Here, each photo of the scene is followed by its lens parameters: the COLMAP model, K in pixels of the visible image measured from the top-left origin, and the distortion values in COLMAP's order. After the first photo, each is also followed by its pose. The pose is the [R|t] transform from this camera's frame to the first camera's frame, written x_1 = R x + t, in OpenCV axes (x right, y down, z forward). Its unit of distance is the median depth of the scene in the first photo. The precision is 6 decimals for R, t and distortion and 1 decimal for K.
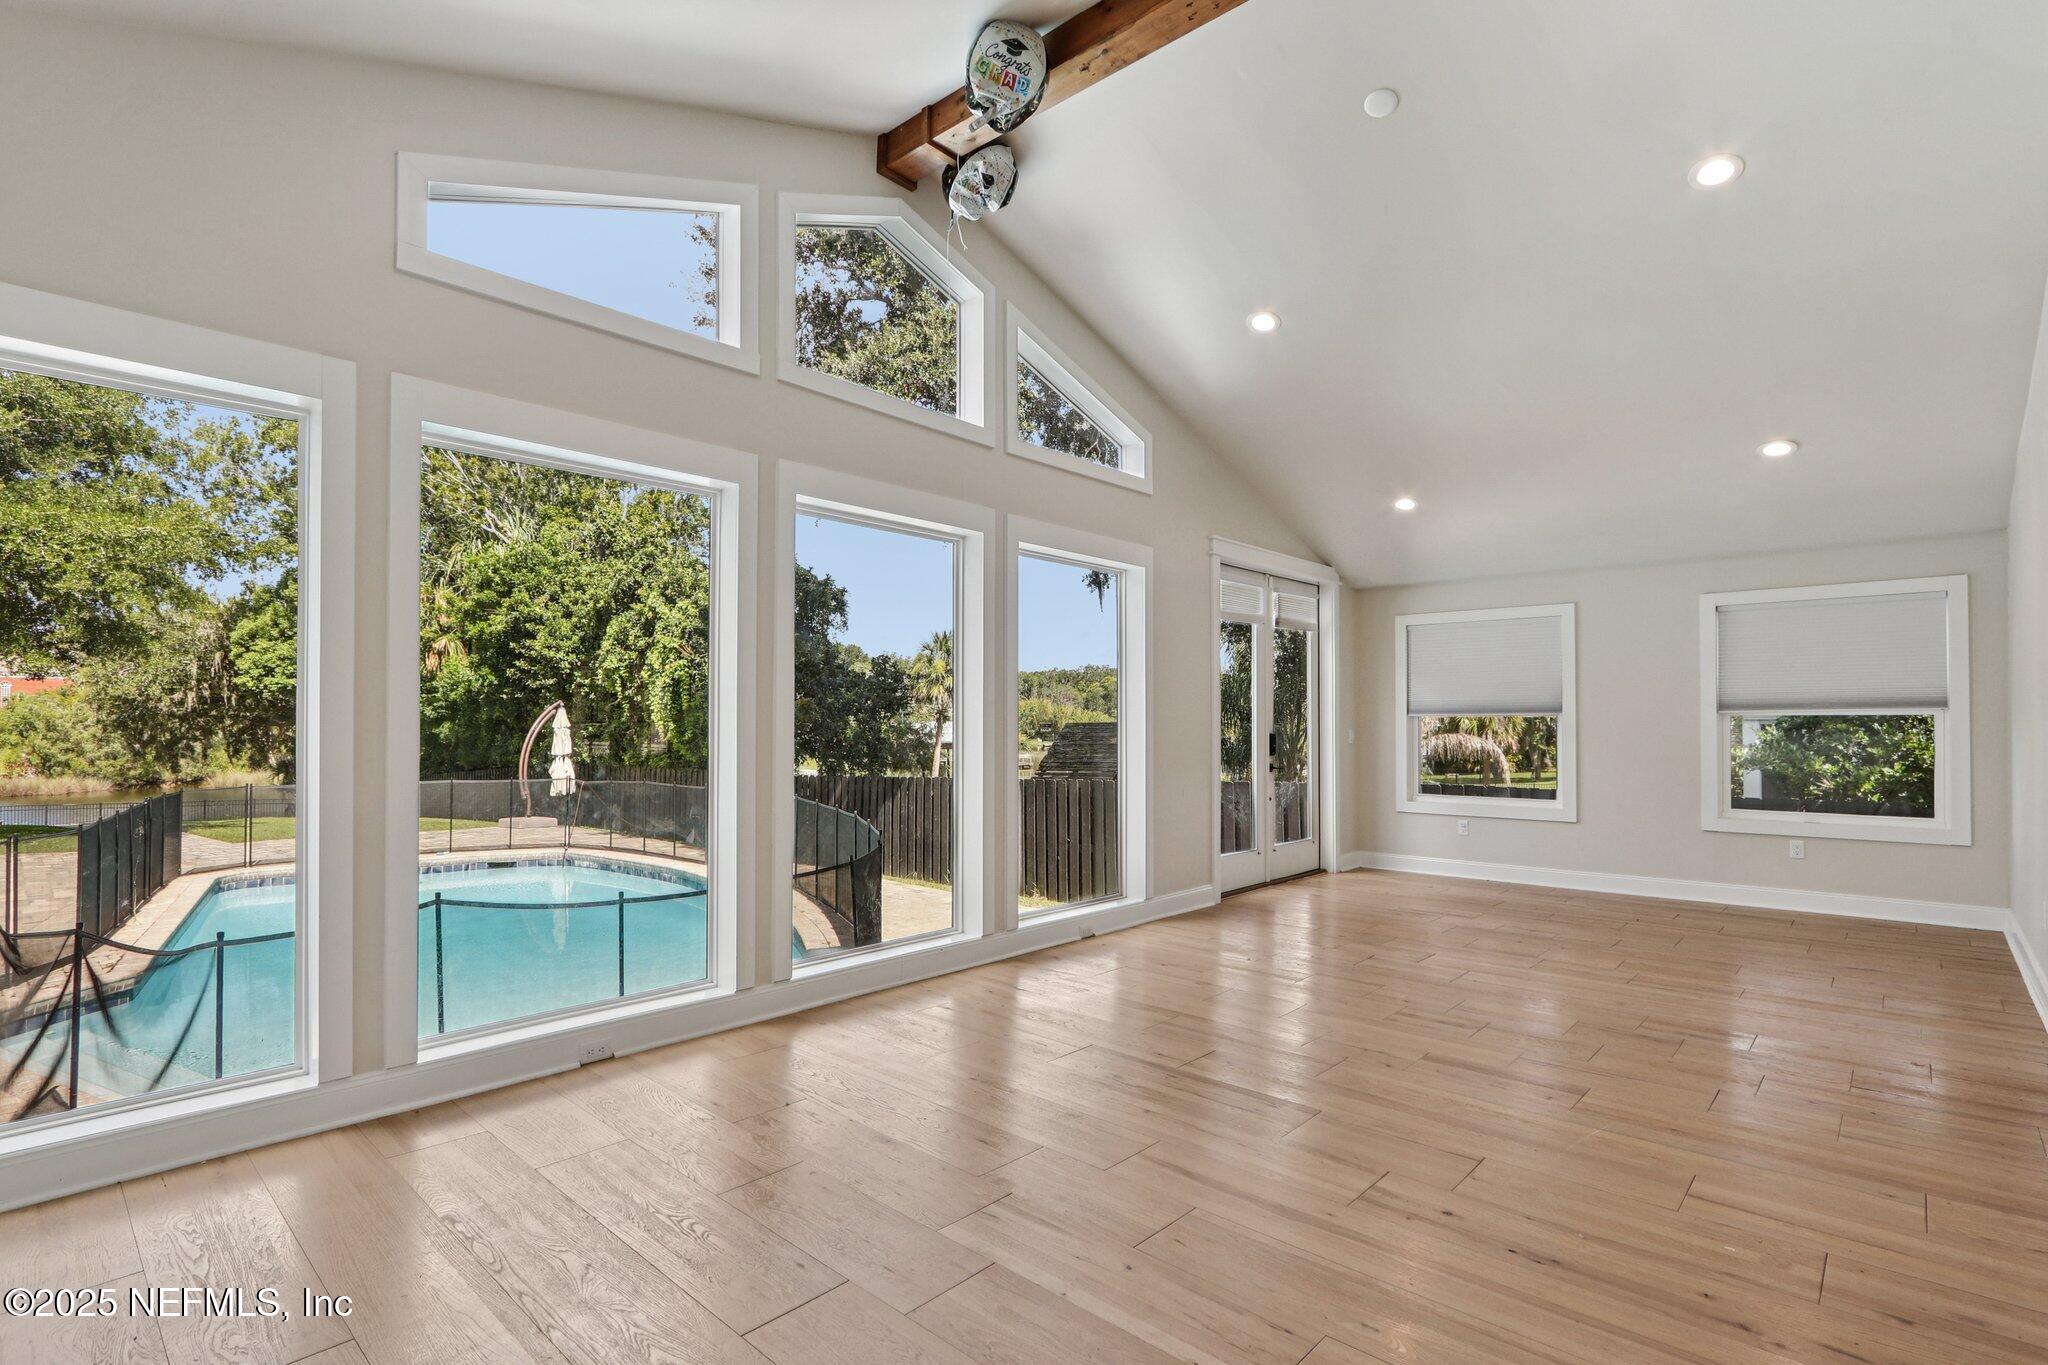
lens RADIAL K [[990.7, 0, 1019.8], [0, 990.7, 710.0], [0, 0, 1]] dist [-0.012329, 0.000200]
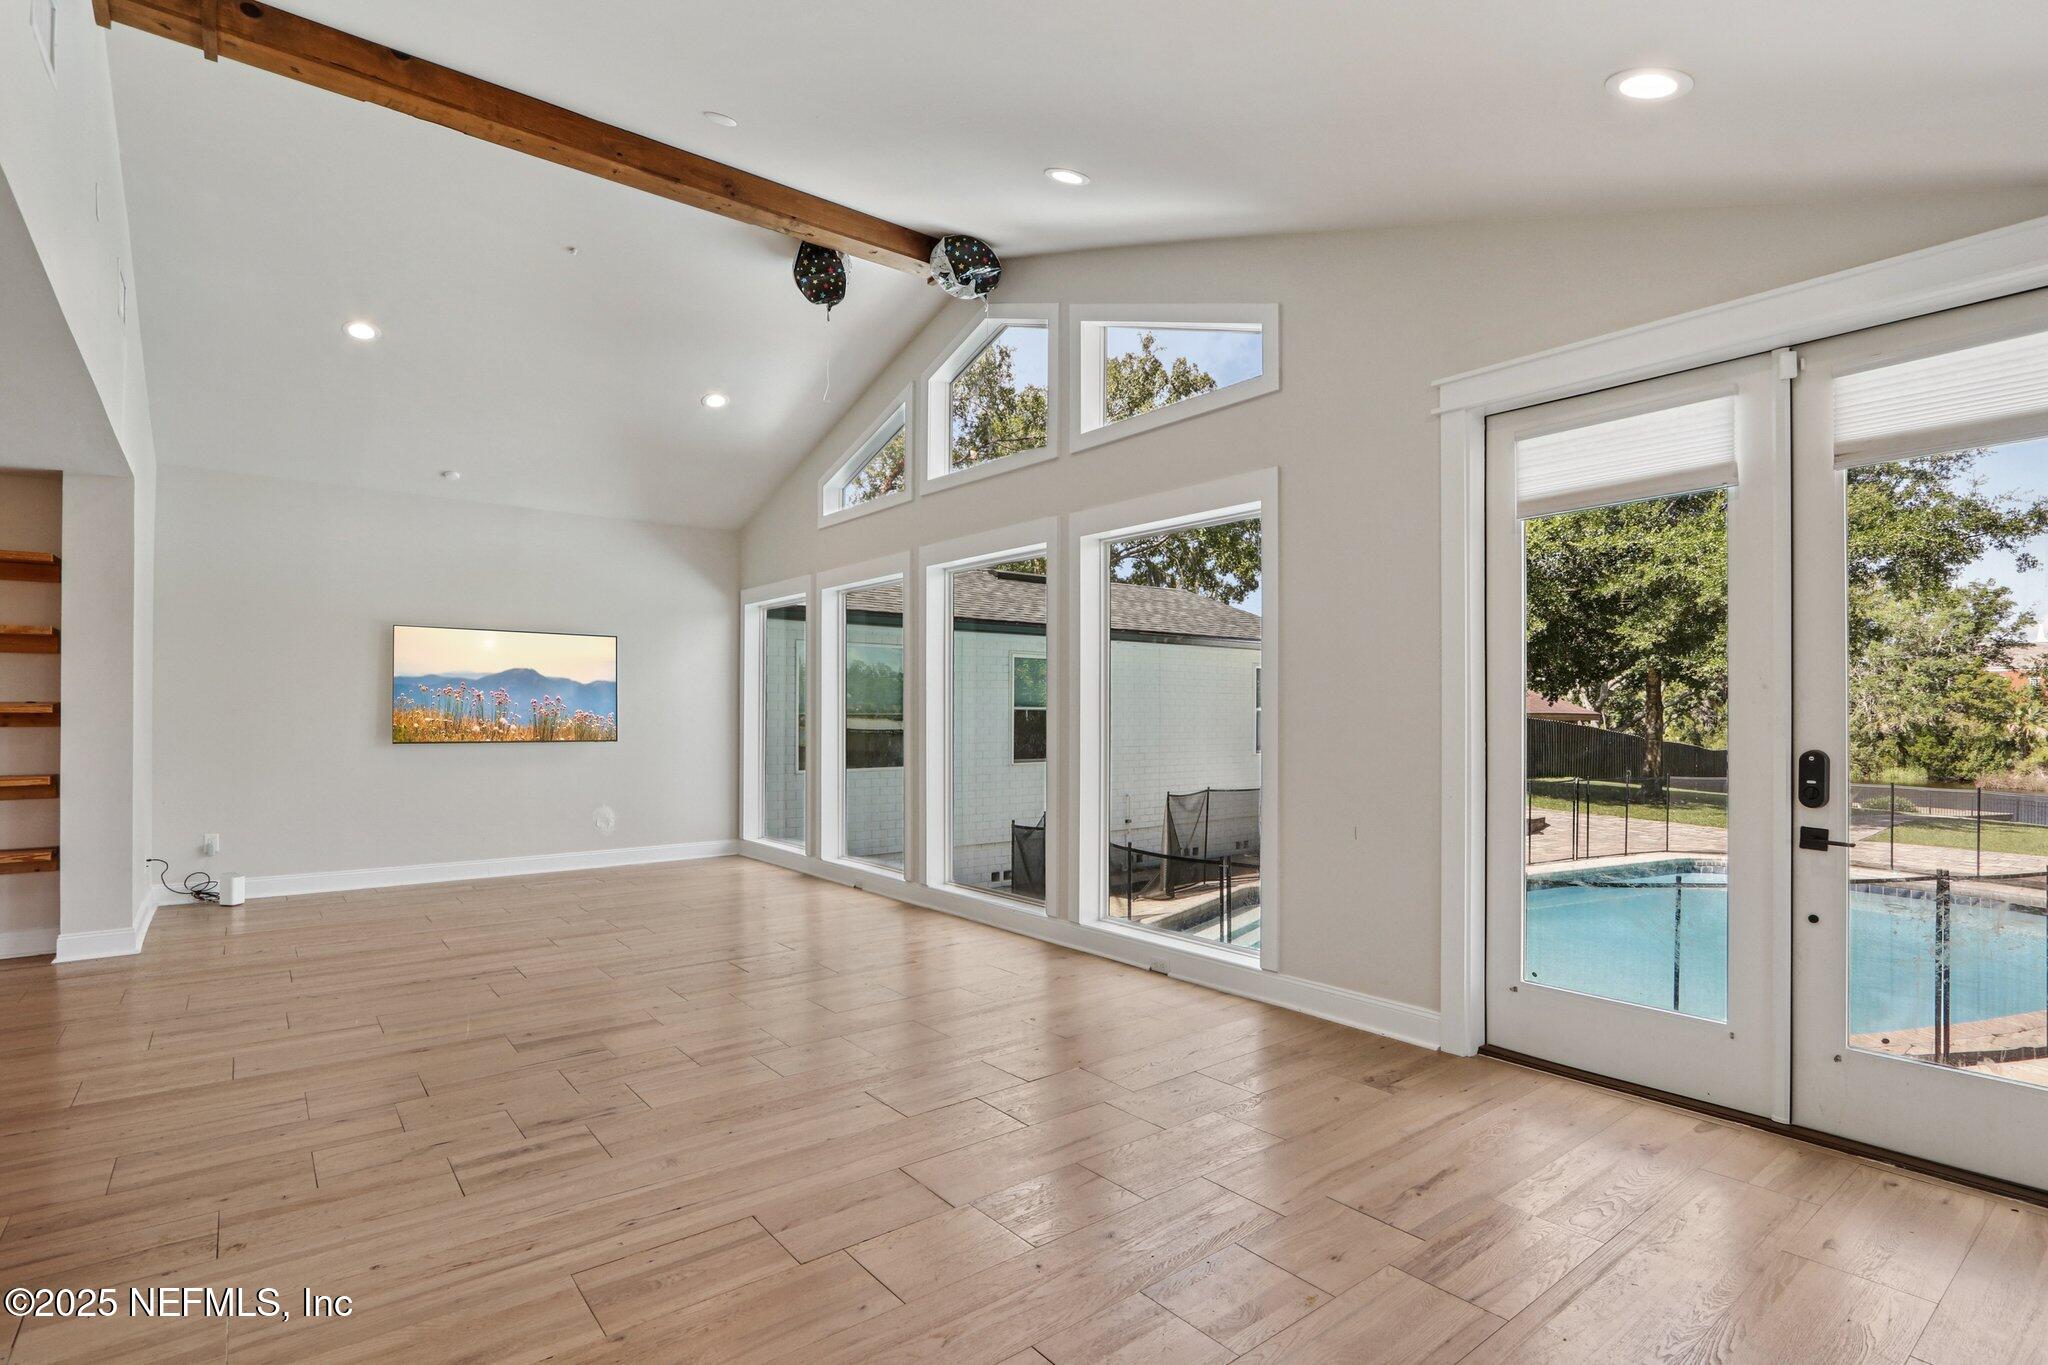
lens RADIAL K [[974.7, 0, 967.7], [0, 974.7, 675.8], [0, 0, 1]] dist [-0.031895, -0.000551]
pose [[-0.182480, -0.036971, -0.982514, 0.945548], [0.007312, 0.999214, -0.038958, 0.011346], [0.983182, -0.014293, -0.182066, 1.033260]]
